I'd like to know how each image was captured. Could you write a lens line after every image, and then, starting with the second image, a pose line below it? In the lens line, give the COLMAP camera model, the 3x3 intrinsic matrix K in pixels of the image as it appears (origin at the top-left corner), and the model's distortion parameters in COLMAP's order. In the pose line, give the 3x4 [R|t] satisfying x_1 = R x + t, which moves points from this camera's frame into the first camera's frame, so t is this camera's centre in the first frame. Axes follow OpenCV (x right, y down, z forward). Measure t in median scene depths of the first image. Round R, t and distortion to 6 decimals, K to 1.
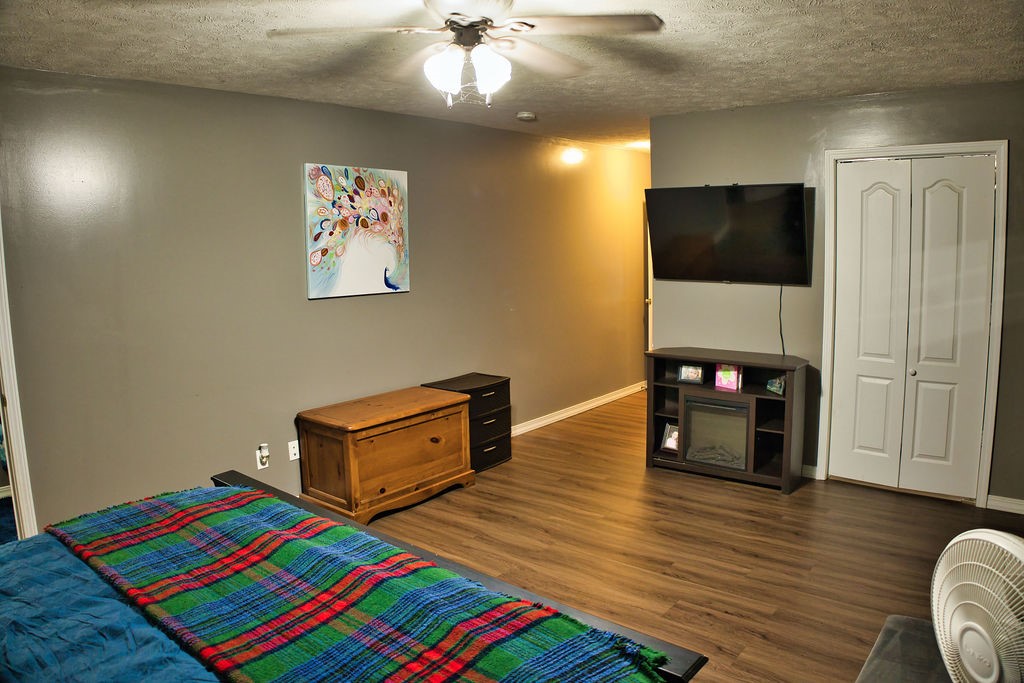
lens RADIAL K [[712.5, 0, 526.4], [0, 712.5, 337.5], [0, 0, 1]] dist [-0.193230, 0.091874]
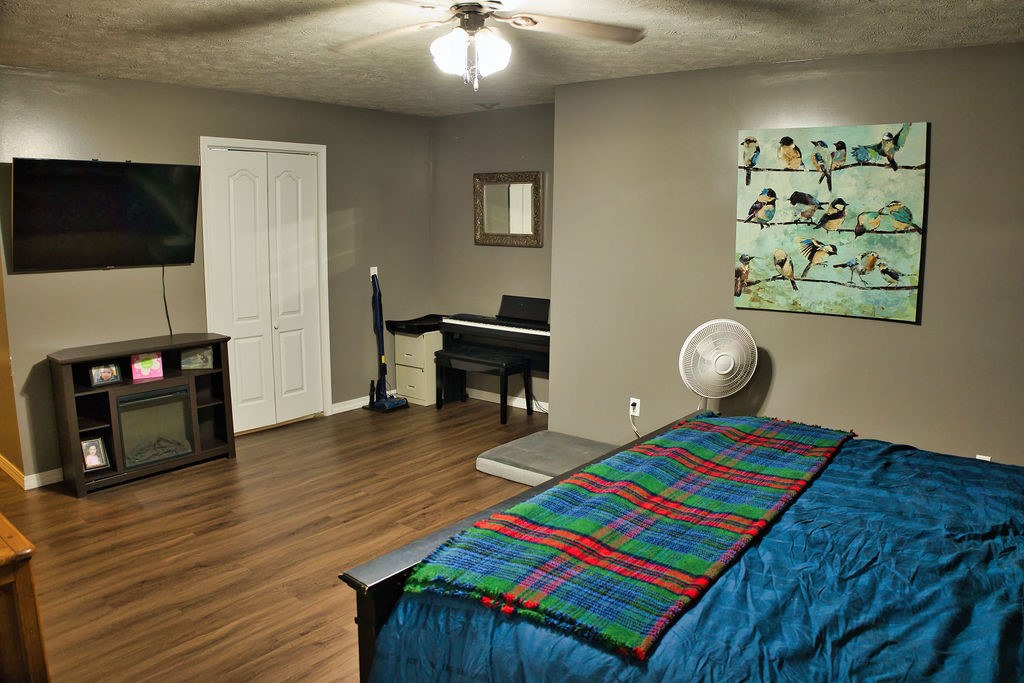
lens RADIAL K [[720.8, 0, 509.7], [0, 720.8, 335.8], [0, 0, 1]] dist [-0.193273, 0.089280]
pose [[-0.008510, -0.139990, 0.990116, -0.738057], [0.130541, 0.981523, 0.139897, -0.058591], [-0.991406, 0.130441, 0.009922, 0.593943]]
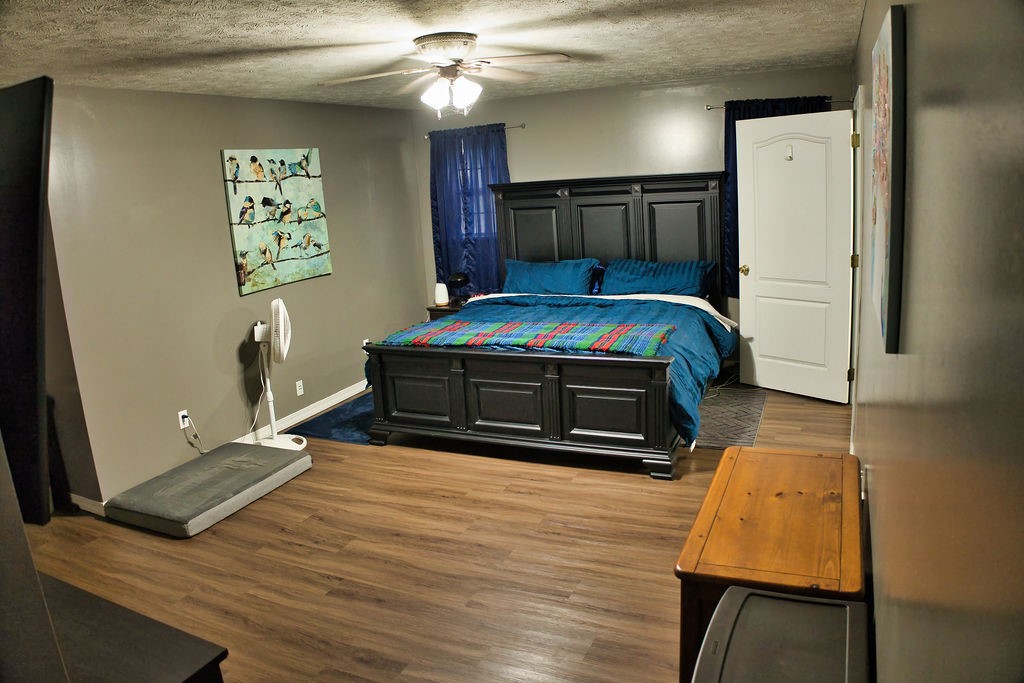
lens RADIAL K [[720.8, 0, 509.7], [0, 720.8, 335.8], [0, 0, 1]] dist [-0.193273, 0.089280]
pose [[-0.968066, 0.135806, -0.210724, 0.112610], [0.057099, 0.937911, 0.342145, -0.245519], [0.244105, 0.319187, -0.915714, 1.563687]]
